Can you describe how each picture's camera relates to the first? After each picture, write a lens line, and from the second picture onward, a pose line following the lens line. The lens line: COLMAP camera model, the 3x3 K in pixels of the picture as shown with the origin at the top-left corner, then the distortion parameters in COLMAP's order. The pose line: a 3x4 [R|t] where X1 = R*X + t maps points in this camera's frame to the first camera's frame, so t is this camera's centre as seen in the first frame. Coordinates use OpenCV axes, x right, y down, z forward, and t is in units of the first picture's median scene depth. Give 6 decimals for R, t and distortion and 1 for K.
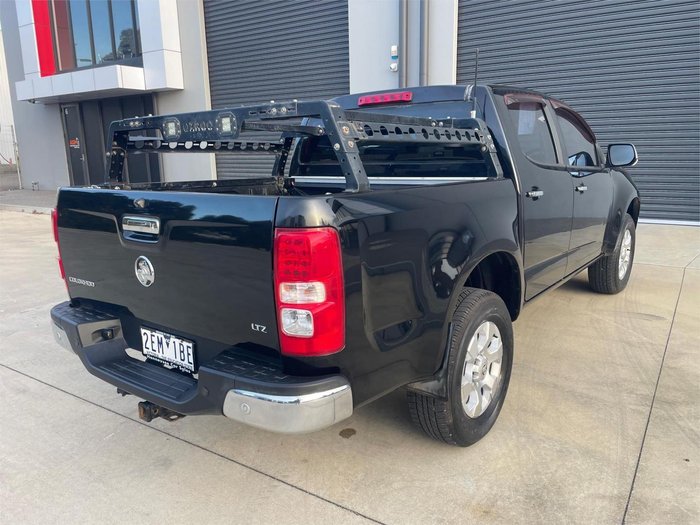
lens RADIAL K [[534.2, 0, 357.5], [0, 534.2, 260.8], [0, 0, 1]] dist [0.096662, -0.125004]
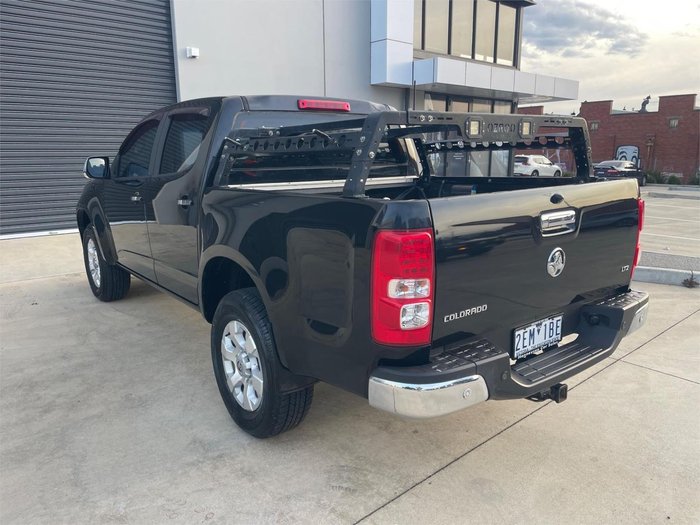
lens RADIAL K [[534.2, 0, 357.5], [0, 534.2, 260.8], [0, 0, 1]] dist [0.096662, -0.125004]
pose [[0.241596, -0.175081, 0.954452, -1.409197], [0.197825, 0.971819, 0.128192, -0.184865], [-0.949998, 0.157844, 0.269423, 1.016146]]
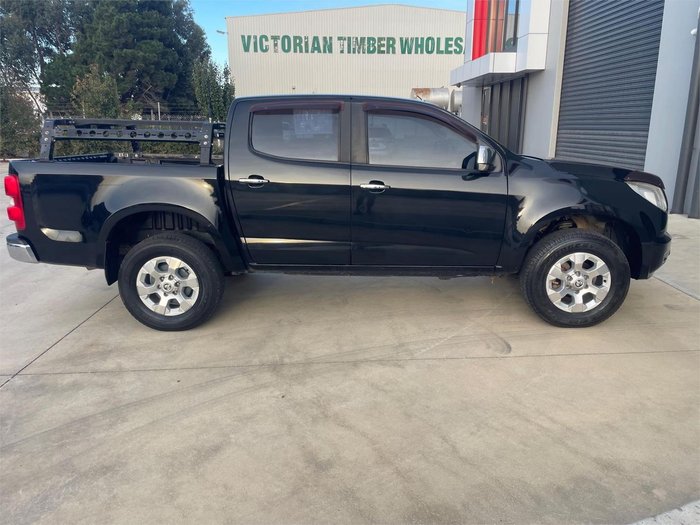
lens RADIAL K [[534.2, 0, 357.5], [0, 534.2, 260.8], [0, 0, 1]] dist [0.096662, -0.125004]
pose [[0.586327, 0.216801, -0.780524, 2.046780], [-0.177077, 0.974521, 0.137667, -0.212997], [0.790483, 0.057495, 0.609779, 0.560535]]
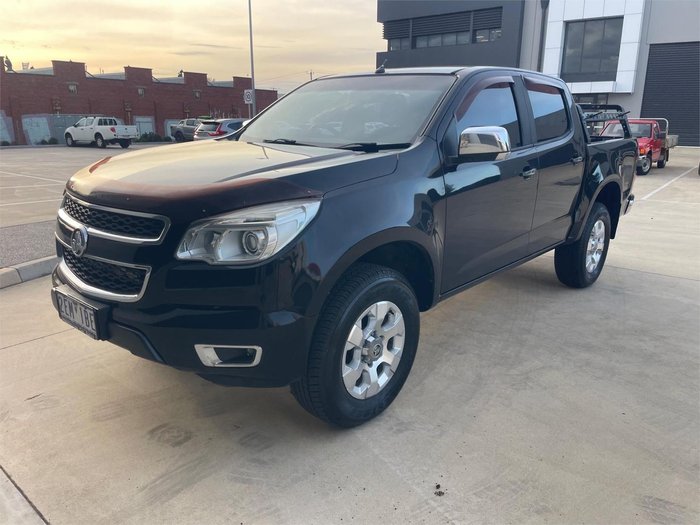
lens RADIAL K [[534.2, 0, 357.5], [0, 534.2, 260.8], [0, 0, 1]] dist [0.096662, -0.125004]
pose [[-0.999133, -0.000708, 0.041637, 0.478929], [0.018064, 0.893516, 0.448667, -0.757917], [-0.037521, 0.449030, -0.892729, 3.565029]]
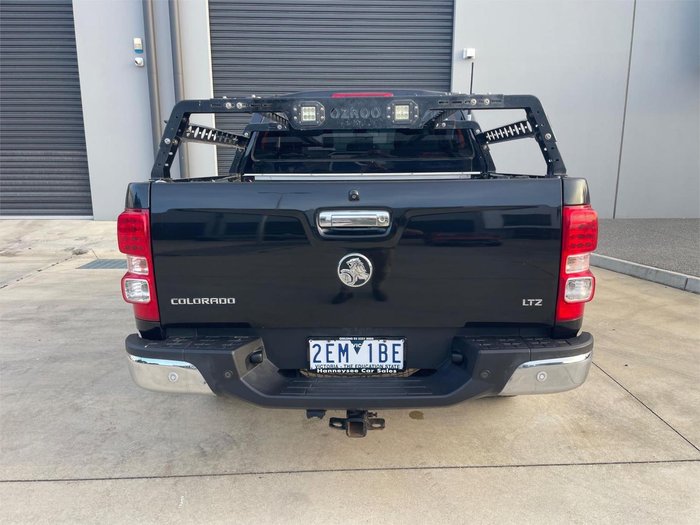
lens RADIAL K [[534.2, 0, 357.5], [0, 534.2, 260.8], [0, 0, 1]] dist [0.096662, -0.125004]
pose [[0.808661, -0.097488, 0.580141, -0.850495], [0.106917, 0.994105, 0.018019, -0.010968], [-0.578478, 0.047456, 0.814317, 0.249899]]
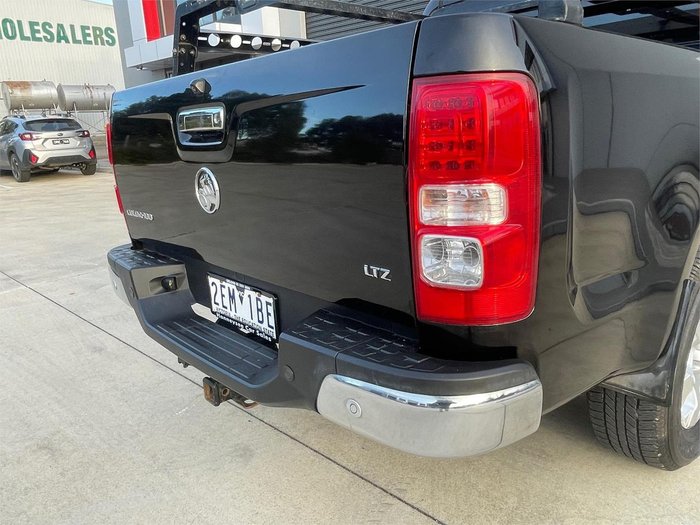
lens RADIAL K [[537.5, 0, 350.0], [0, 537.5, 262.5], [0, 0, 1]] dist [0.006795, -0.001427]
pose [[0.982573, 0.021248, -0.184658, -0.083237], [-0.010509, 0.998206, 0.058941, 0.063724], [0.185579, -0.055973, 0.981034, 0.338370]]
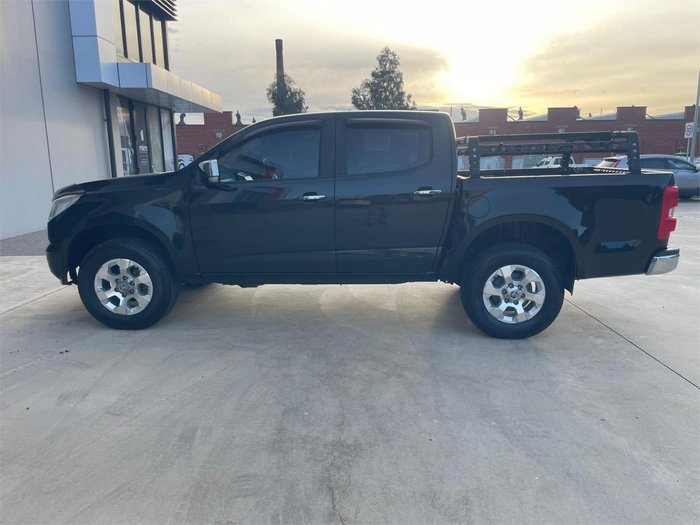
lens RADIAL K [[534.2, 0, 357.5], [0, 534.2, 260.8], [0, 0, 1]] dist [0.096662, -0.125004]
pose [[-0.573764, -0.131319, 0.808425, -1.508188], [0.187214, 0.939901, 0.285547, -0.577126], [-0.797337, 0.315185, -0.514696, 2.961883]]
